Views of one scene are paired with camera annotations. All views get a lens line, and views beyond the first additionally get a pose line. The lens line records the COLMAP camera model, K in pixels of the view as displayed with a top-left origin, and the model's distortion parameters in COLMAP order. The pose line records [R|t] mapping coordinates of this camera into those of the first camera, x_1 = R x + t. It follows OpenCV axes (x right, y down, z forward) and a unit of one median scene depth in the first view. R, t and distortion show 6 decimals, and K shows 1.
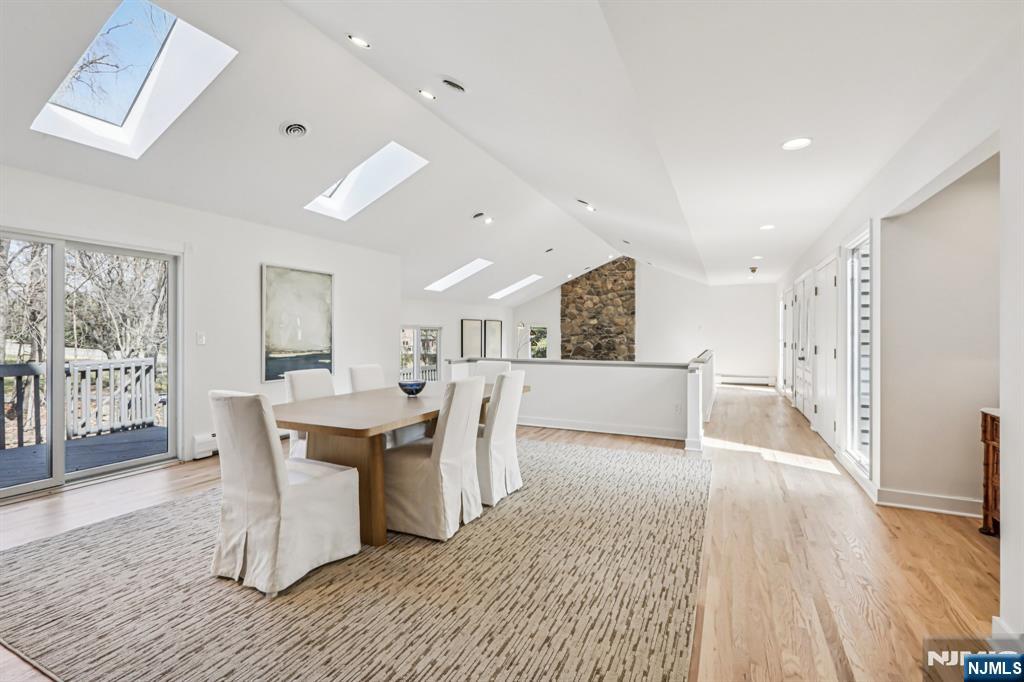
lens RADIAL K [[460.2, 0, 512.4], [0, 460.2, 333.4], [0, 0, 1]] dist [-0.001107, 0.000070]
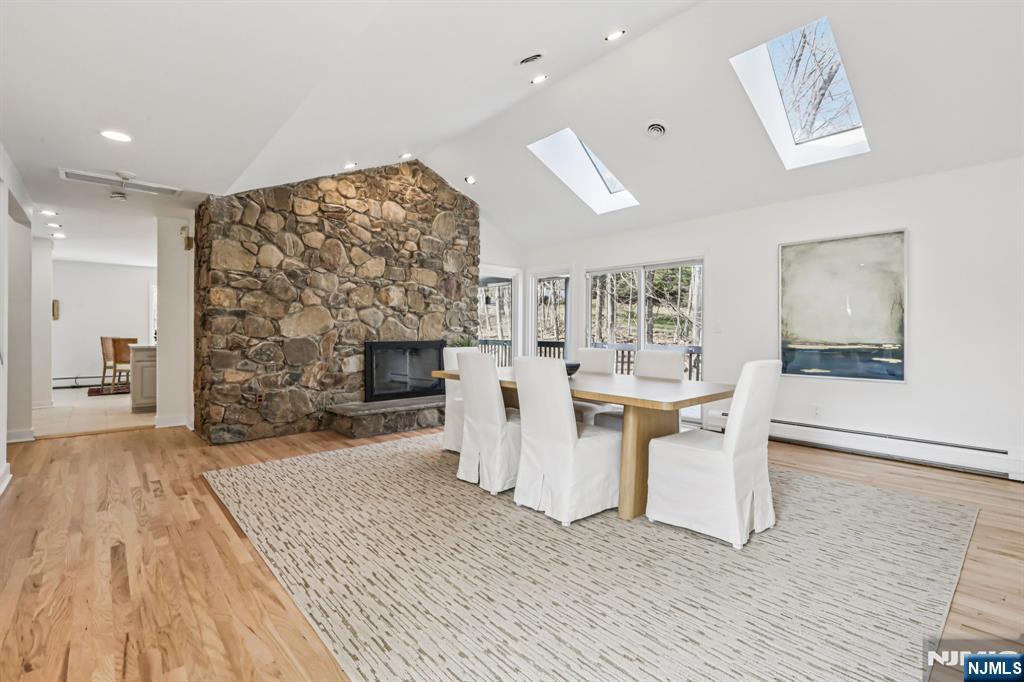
lens RADIAL K [[460.2, 0, 512.4], [0, 460.2, 333.4], [0, 0, 1]] dist [-0.001107, 0.000070]
pose [[-0.386896, -0.003508, -0.922117, 1.175469], [-0.008438, 0.999964, -0.000264, 0.066827], [0.922085, 0.007678, -0.386911, 1.995595]]
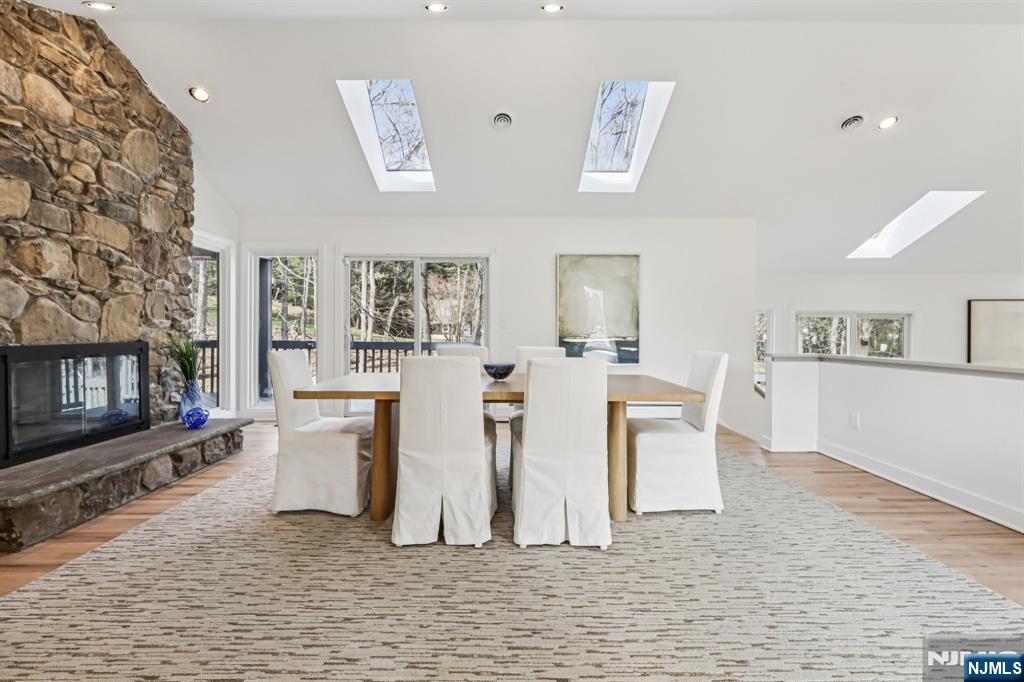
lens RADIAL K [[455.9, 0, 510.1], [0, 455.9, 334.2], [0, 0, 1]] dist [0.001248, 0.000293]
pose [[0.427950, 0.004625, -0.903790, 0.862280], [-0.004038, 0.999987, 0.003205, 0.074900], [0.903793, 0.002278, 0.427963, 1.027986]]
